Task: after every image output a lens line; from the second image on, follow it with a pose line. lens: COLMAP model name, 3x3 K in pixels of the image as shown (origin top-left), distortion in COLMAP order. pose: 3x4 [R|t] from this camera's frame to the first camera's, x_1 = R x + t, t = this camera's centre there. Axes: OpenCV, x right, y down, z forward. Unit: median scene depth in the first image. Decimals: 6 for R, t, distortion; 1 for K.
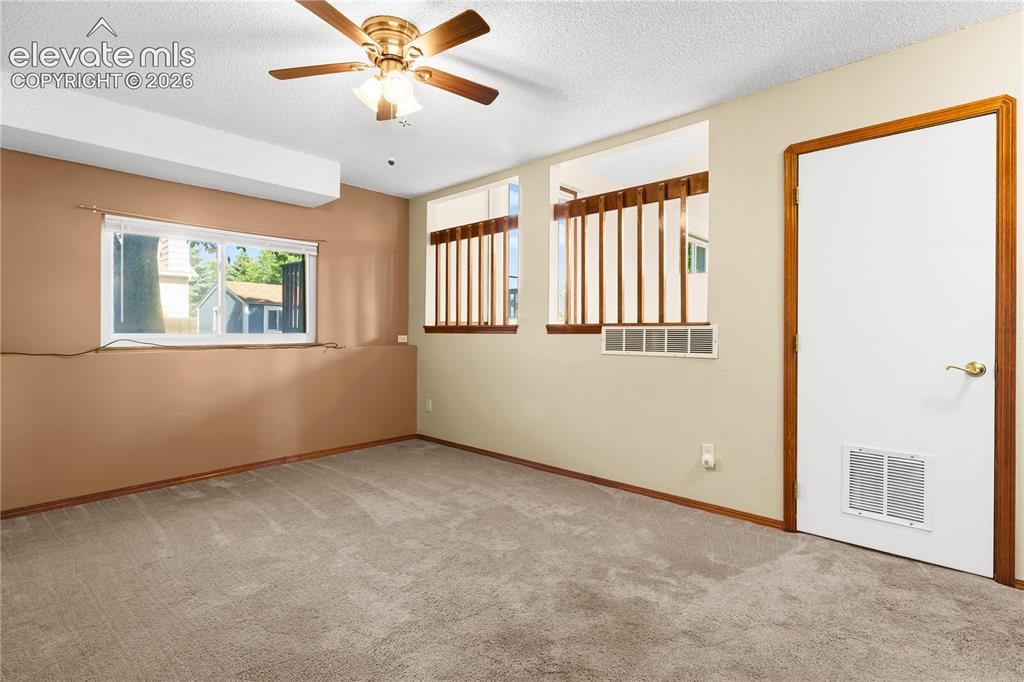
lens RADIAL K [[484.3, 0, 496.3], [0, 484.3, 330.5], [0, 0, 1]] dist [-0.002393, 0.002873]
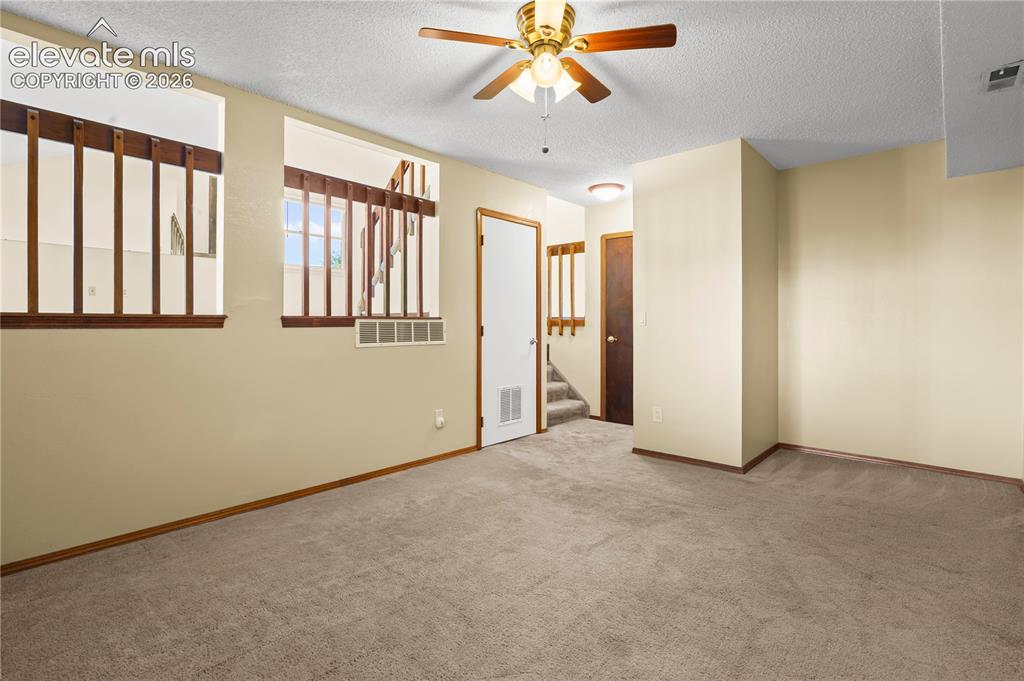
lens RADIAL K [[484.3, 0, 495.6], [0, 484.3, 324.2], [0, 0, 1]] dist [-0.002393, 0.002873]
pose [[0.011181, -0.001766, 0.999936, -0.774366], [0.000090, 0.999998, 0.001765, 0.000019], [-0.999937, 0.000071, 0.011181, 0.735042]]
